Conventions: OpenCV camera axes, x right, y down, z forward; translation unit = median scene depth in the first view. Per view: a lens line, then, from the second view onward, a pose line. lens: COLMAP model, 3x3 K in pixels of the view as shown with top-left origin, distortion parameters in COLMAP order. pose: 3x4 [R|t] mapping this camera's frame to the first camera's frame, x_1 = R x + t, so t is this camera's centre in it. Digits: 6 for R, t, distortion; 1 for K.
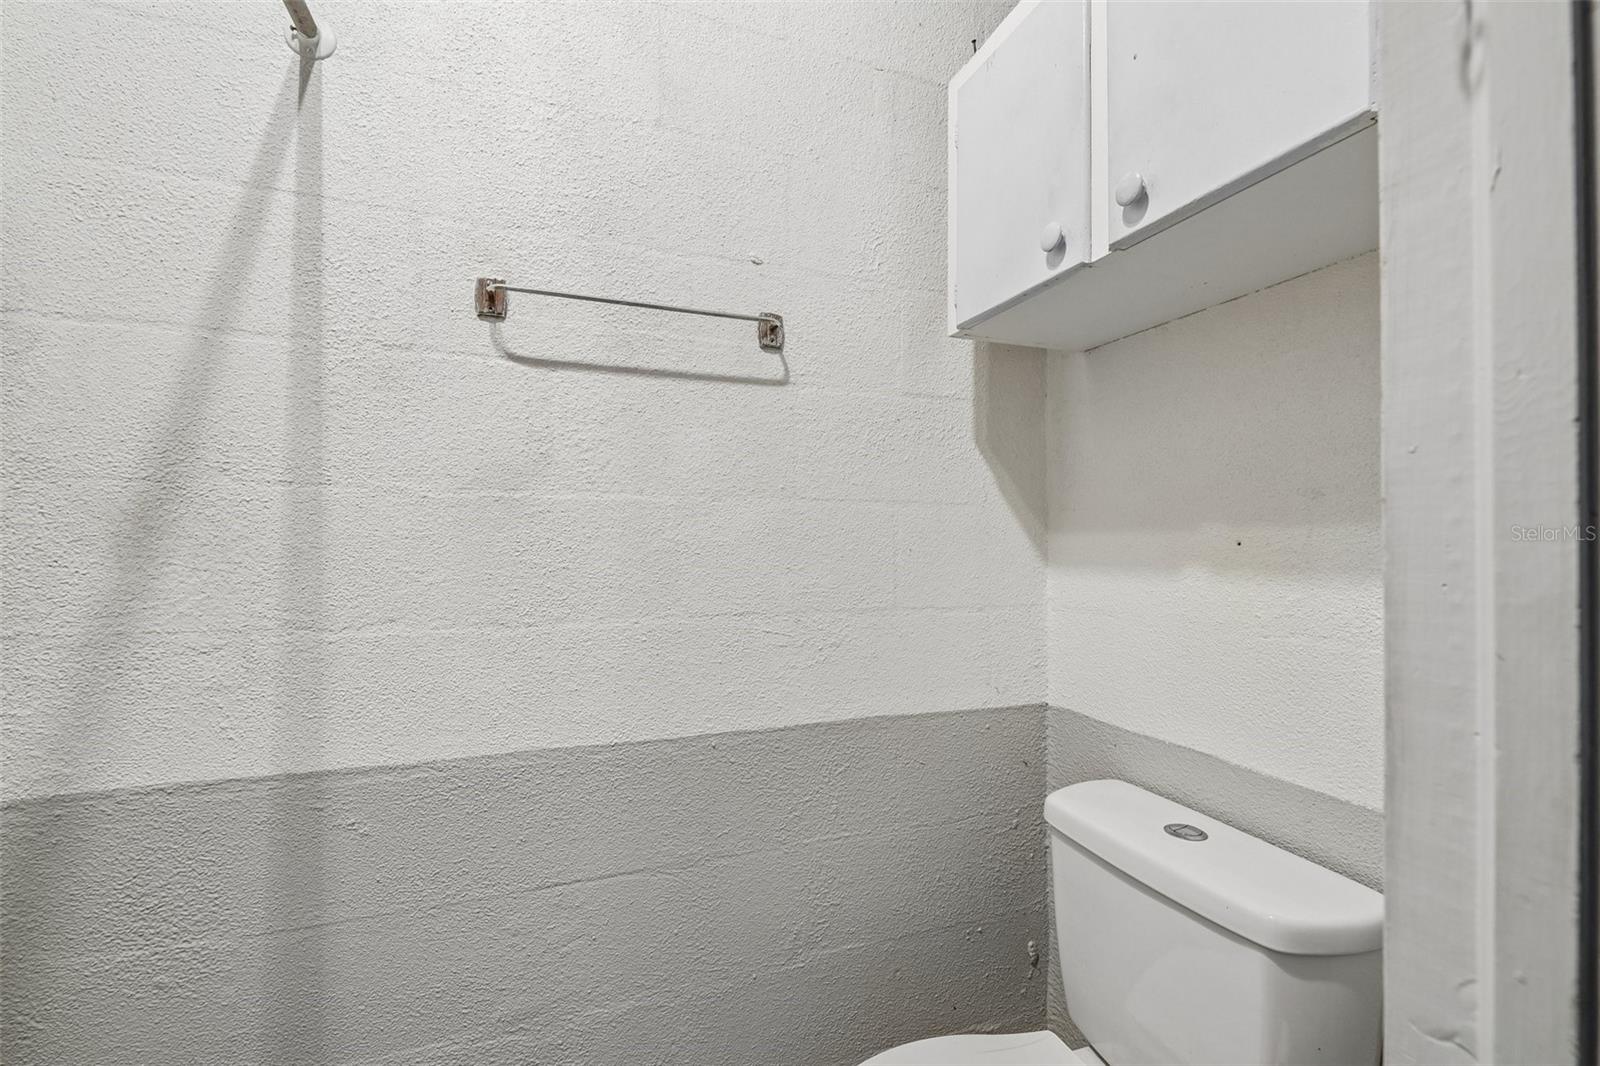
lens RADIAL K [[665.4, 0, 804.8], [0, 665.4, 536.8], [0, 0, 1]] dist [-0.004149, 0.000329]
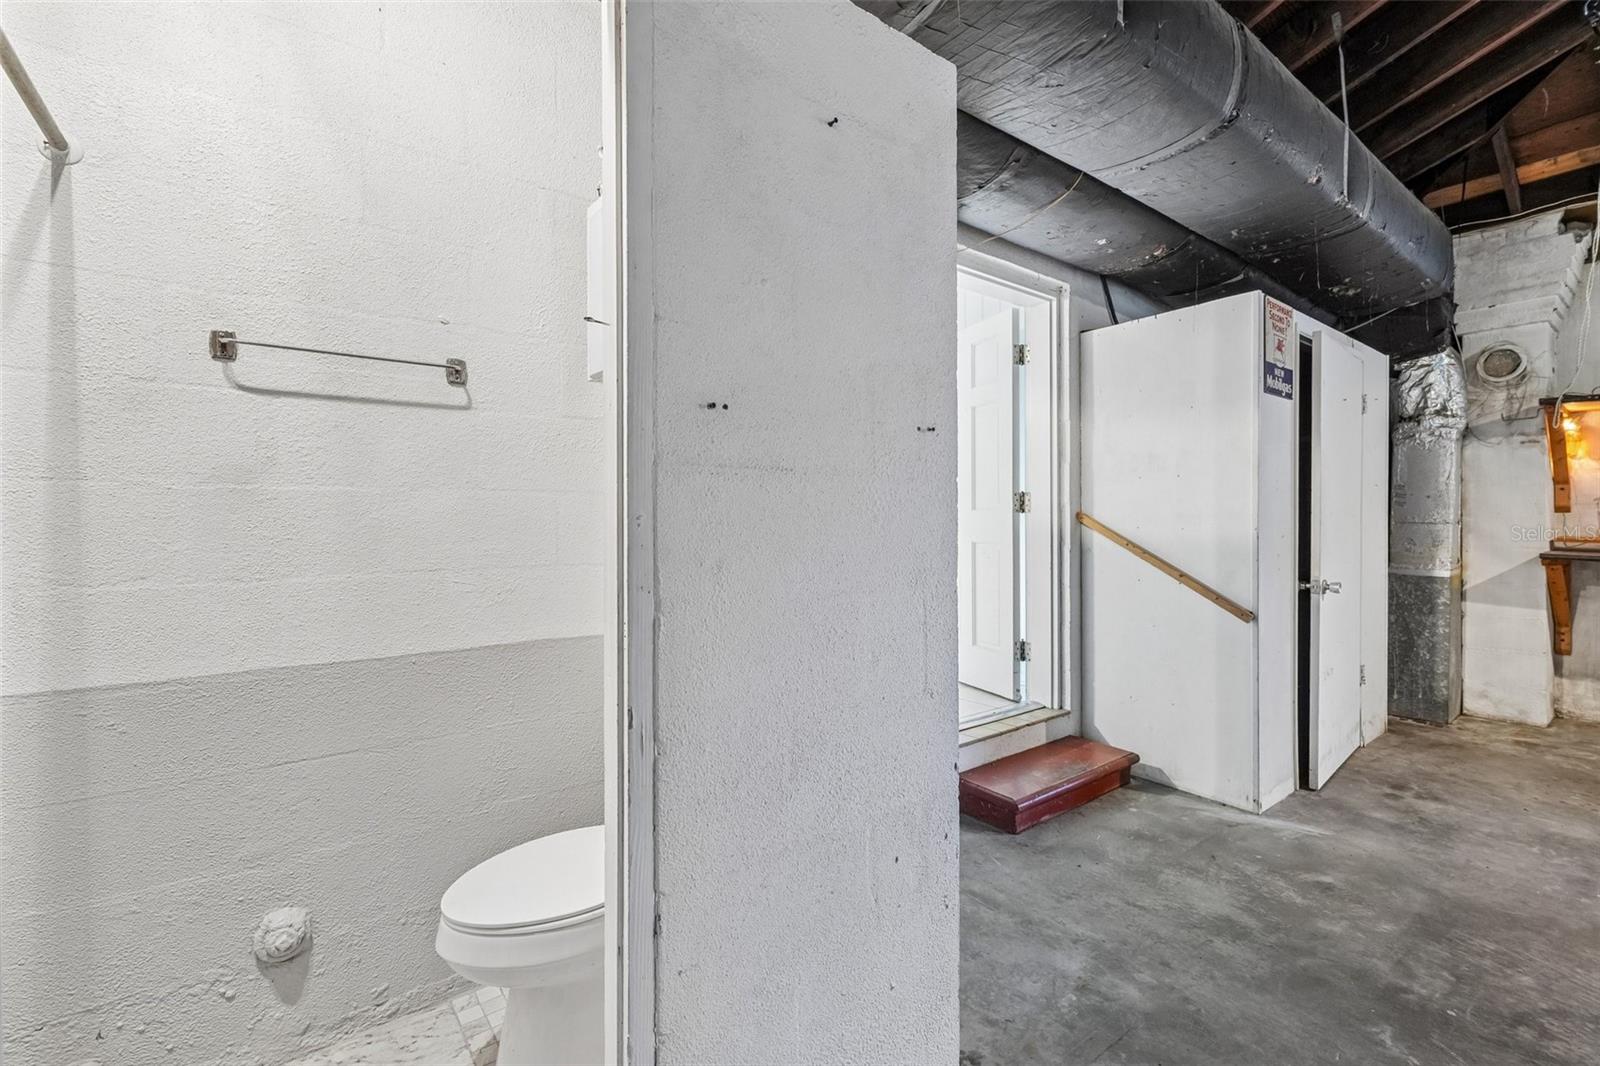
lens RADIAL K [[665.4, 0, 791.6], [0, 665.4, 525.8], [0, 0, 1]] dist [-0.004149, 0.000329]
pose [[0.959204, -0.010321, 0.282527, 0.270045], [0.005729, 0.999838, 0.017073, 0.001253], [-0.282657, -0.014757, 0.959108, -0.666270]]
